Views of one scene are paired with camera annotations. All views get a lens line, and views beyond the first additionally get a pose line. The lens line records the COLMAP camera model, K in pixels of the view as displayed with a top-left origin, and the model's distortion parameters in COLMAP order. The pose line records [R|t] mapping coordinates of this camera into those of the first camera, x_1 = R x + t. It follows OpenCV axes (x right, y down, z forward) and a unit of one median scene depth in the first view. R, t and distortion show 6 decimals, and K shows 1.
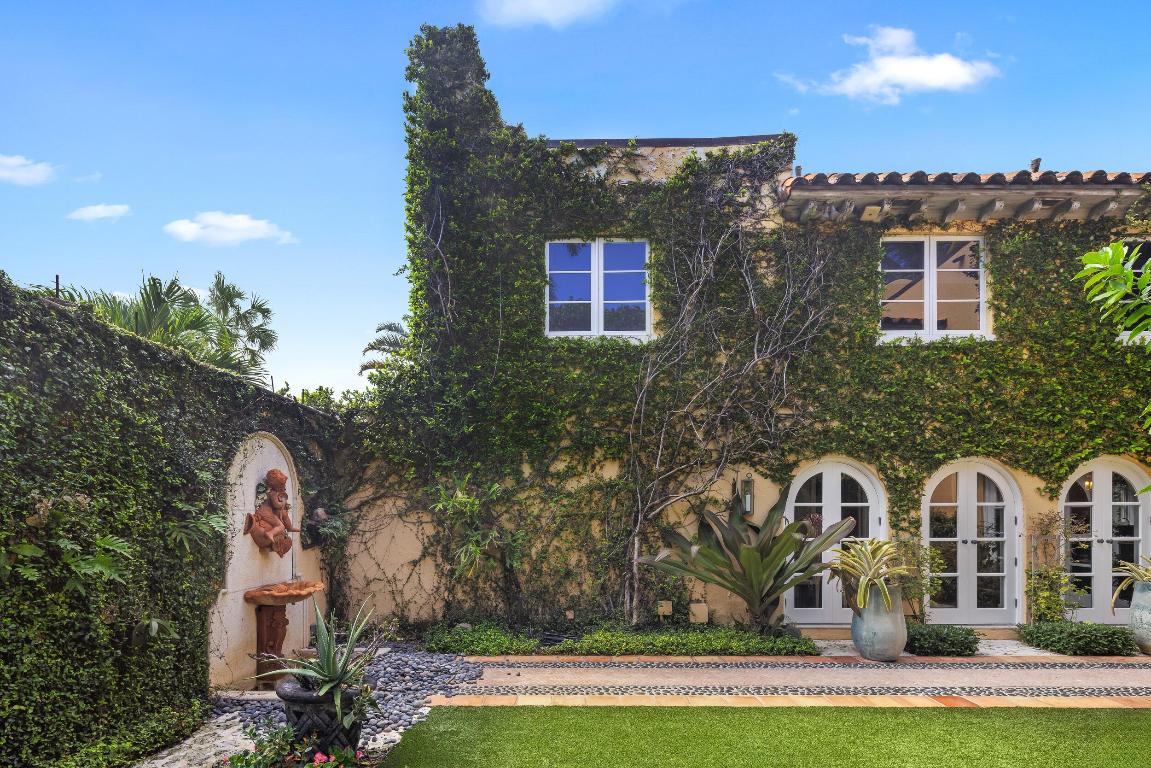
lens RADIAL K [[563.3, 0, 571.7], [0, 563.3, 514.0], [0, 0, 1]] dist [-0.000169, -0.001740]
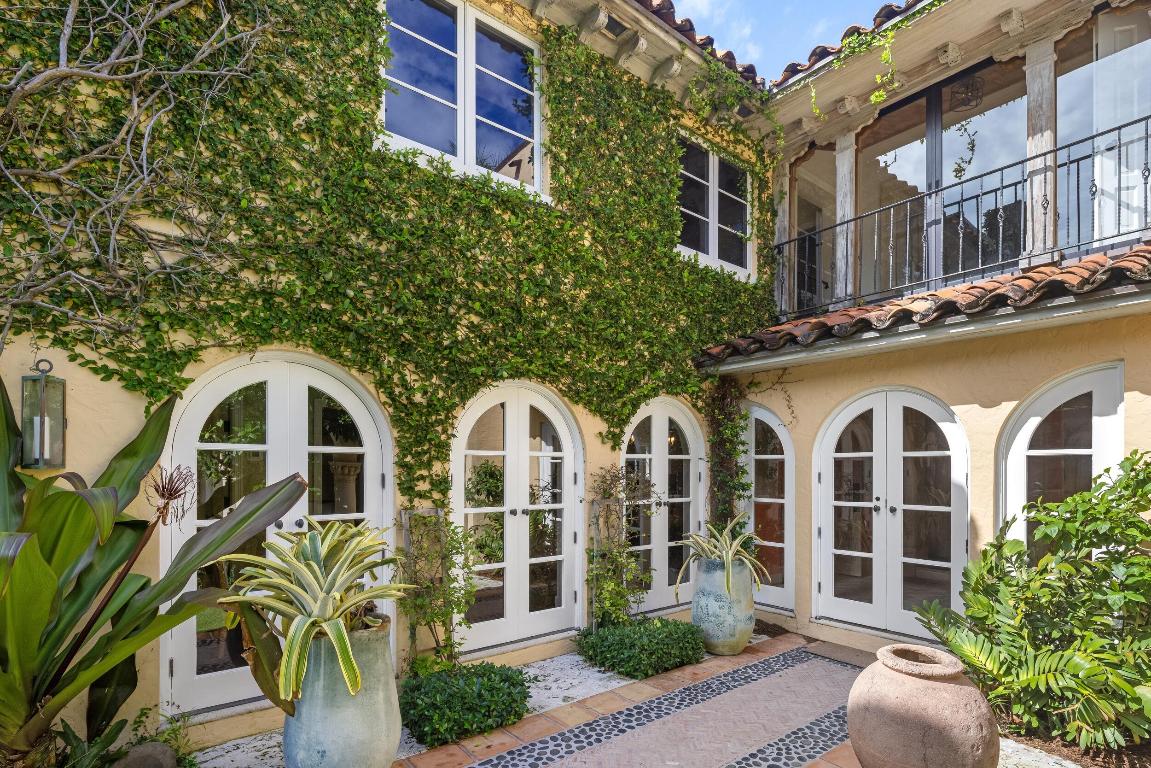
lens RADIAL K [[567.9, 0, 568.5], [0, 567.9, 470.4], [0, 0, 1]] dist [0.001370, 0.000464]
pose [[0.778456, 0.003193, 0.627691, 0.350140], [-0.002946, 0.999995, -0.001434, 0.002807], [-0.627692, -0.000732, 0.778461, 0.470017]]
